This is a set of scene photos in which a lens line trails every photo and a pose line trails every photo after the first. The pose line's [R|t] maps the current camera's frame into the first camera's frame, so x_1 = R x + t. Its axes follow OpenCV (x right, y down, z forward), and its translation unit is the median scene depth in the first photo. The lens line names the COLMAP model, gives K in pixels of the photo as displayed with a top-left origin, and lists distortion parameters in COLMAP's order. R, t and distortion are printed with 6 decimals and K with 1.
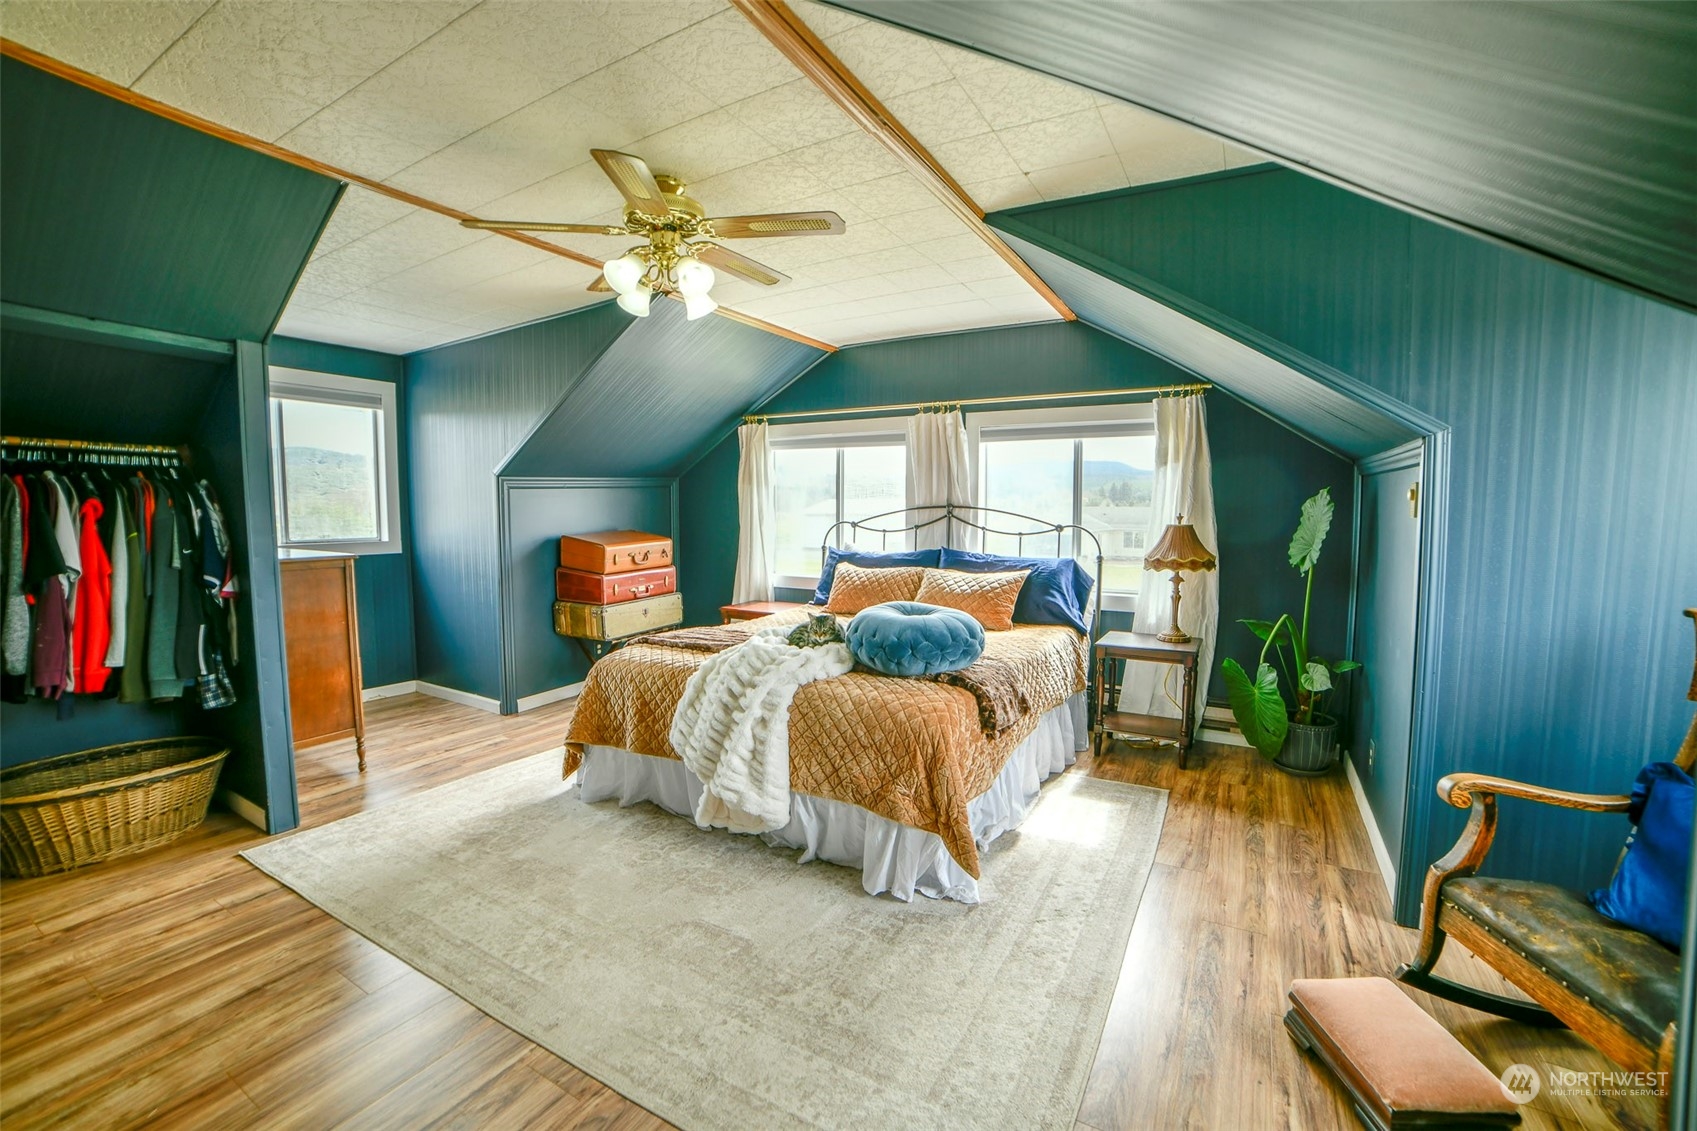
lens RADIAL K [[698.7, 0, 848.5], [0, 698.7, 565.5], [0, 0, 1]] dist [-0.113373, 0.038284]
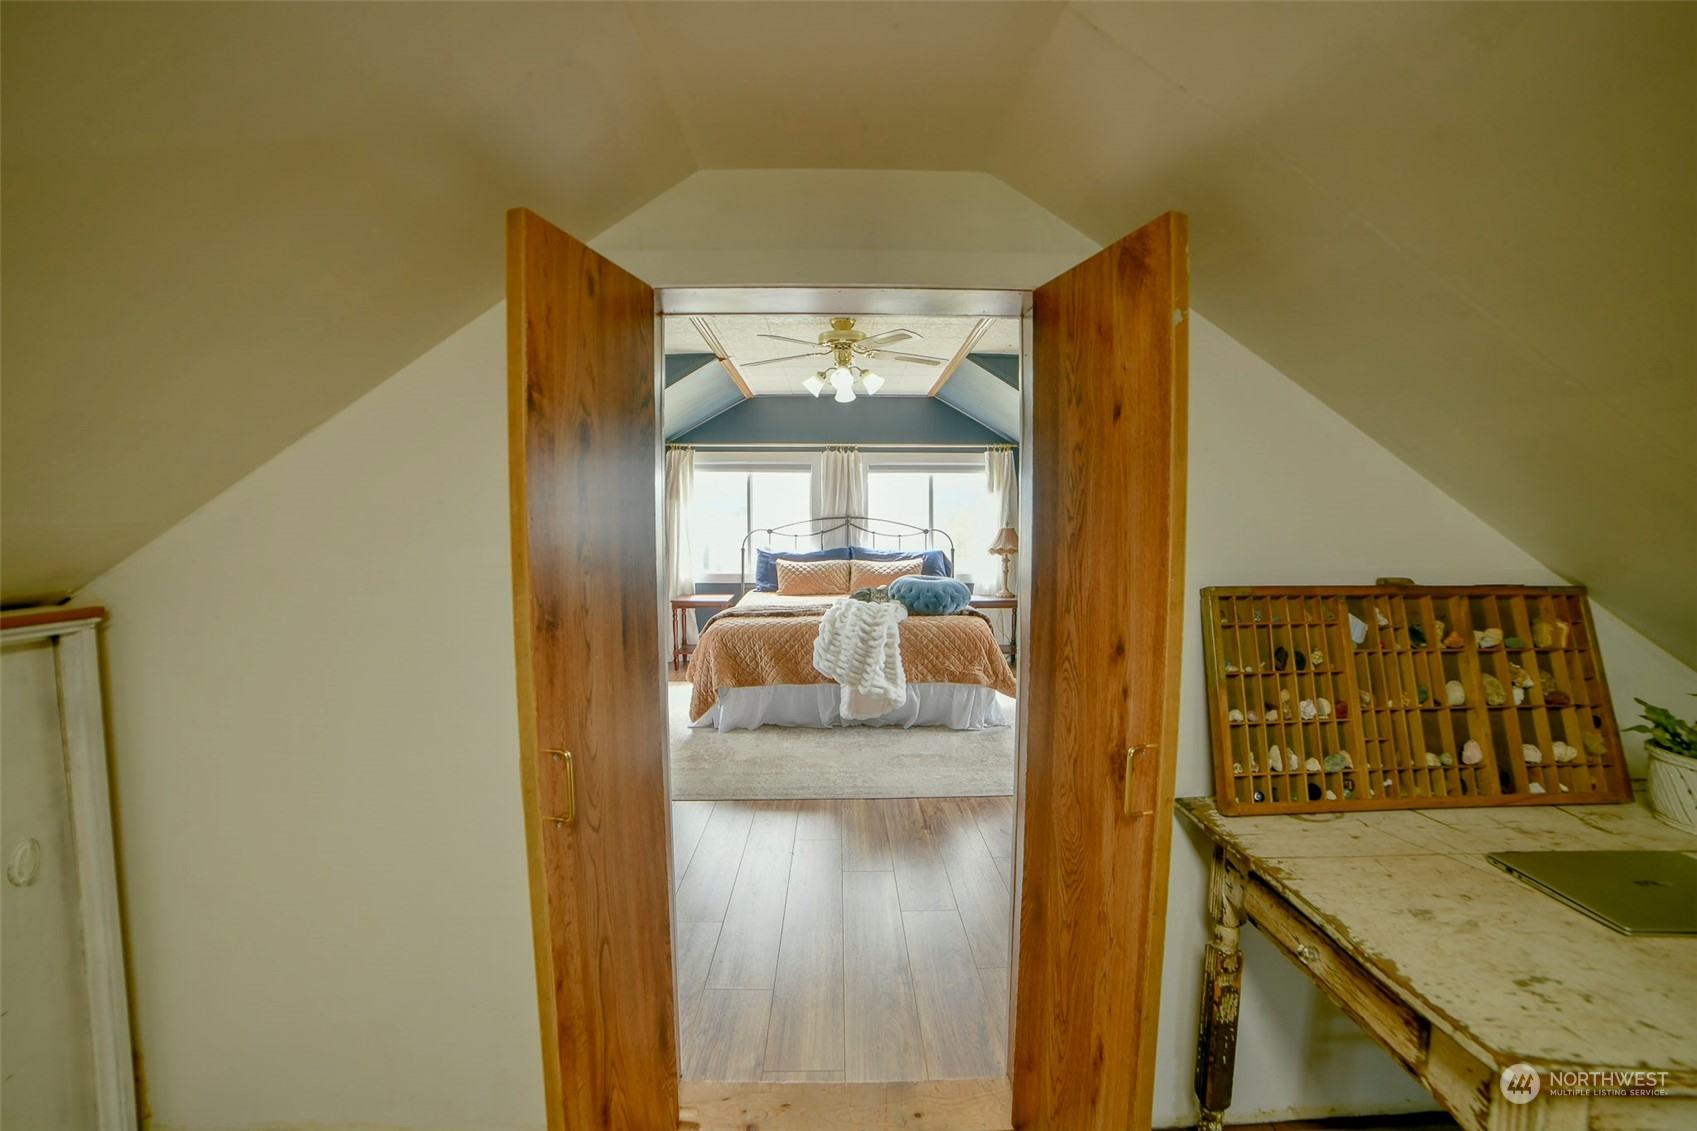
lens RADIAL K [[698.7, 0, 848.5], [0, 698.7, 565.5], [0, 0, 1]] dist [-0.113373, 0.038284]
pose [[0.862610, -0.033483, 0.504760, -0.688880], [0.042077, 0.999098, -0.005633, 0.025213], [-0.504117, 0.026098, 0.863241, -0.271433]]
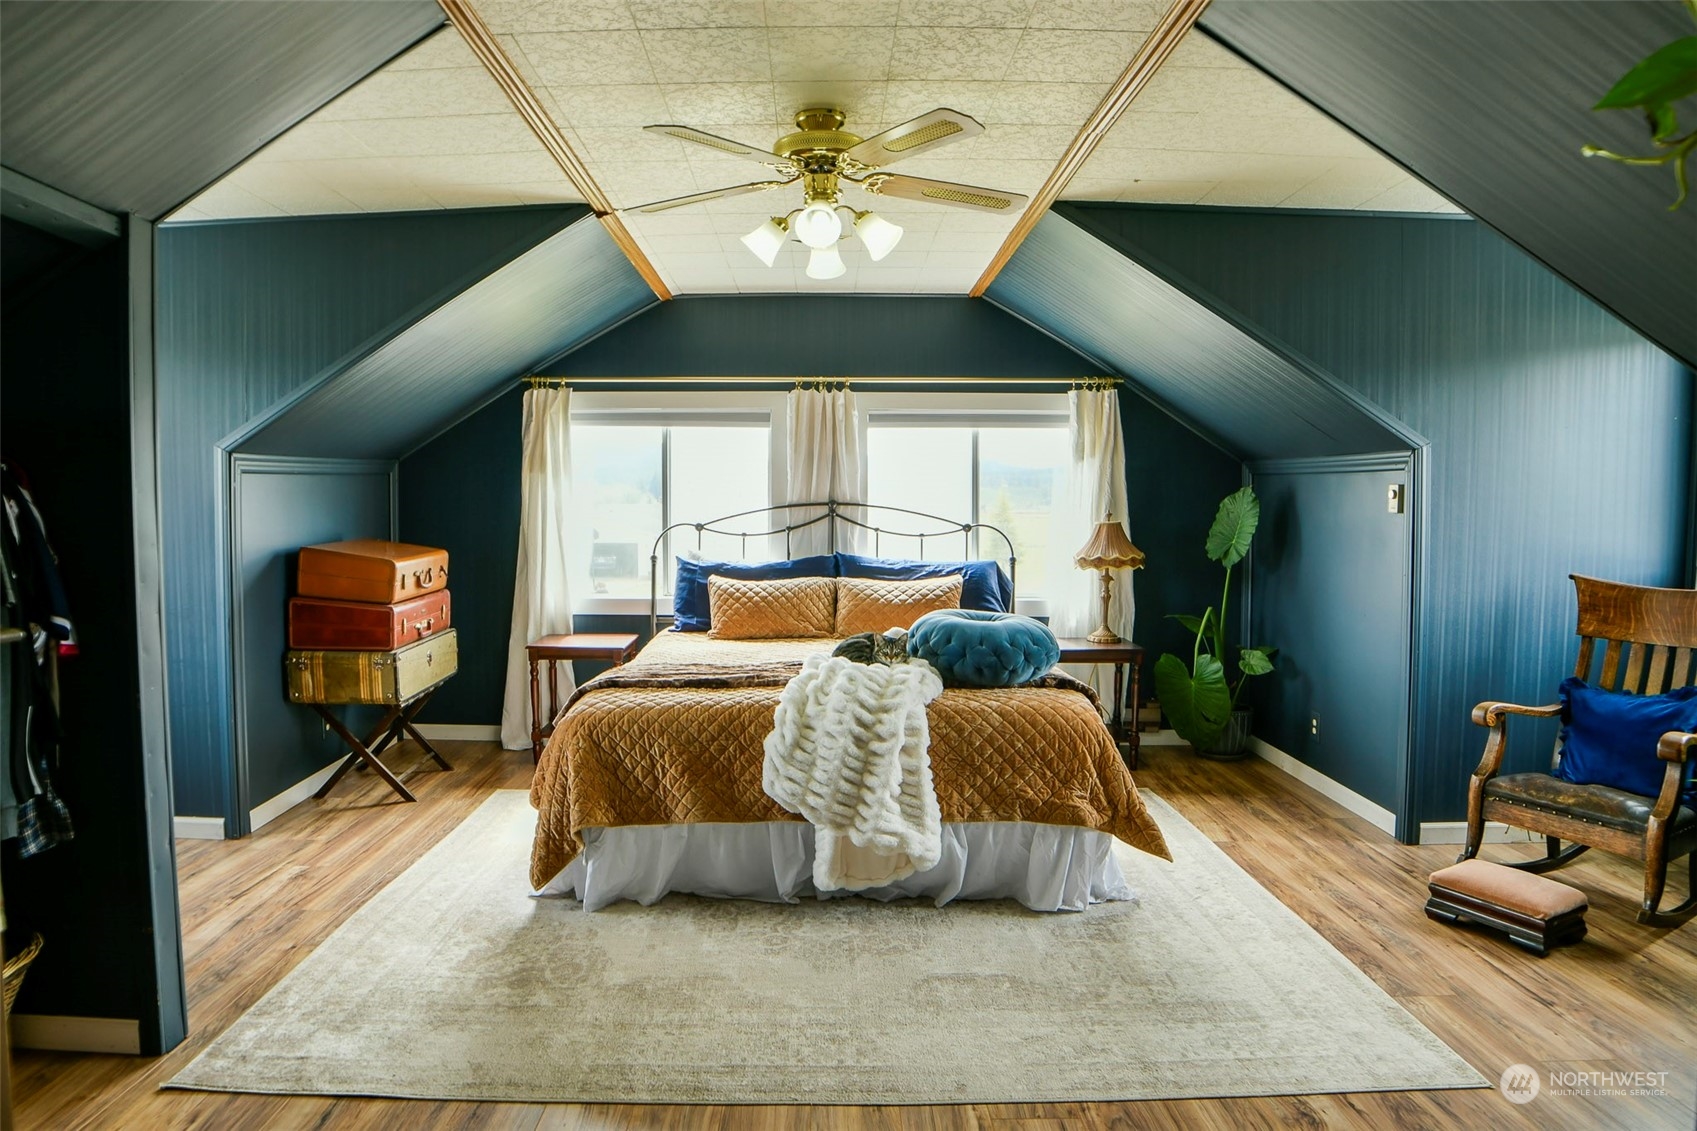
lens RADIAL K [[992.4, 0, 808.0], [0, 992.4, 566.3], [0, 0, 1]] dist [-0.108234, 0.028129]
pose [[0.877016, -0.027443, 0.479678, -0.537377], [0.038174, 0.999191, -0.012631, 0.004230], [-0.478943, 0.029388, 0.877354, -0.022863]]
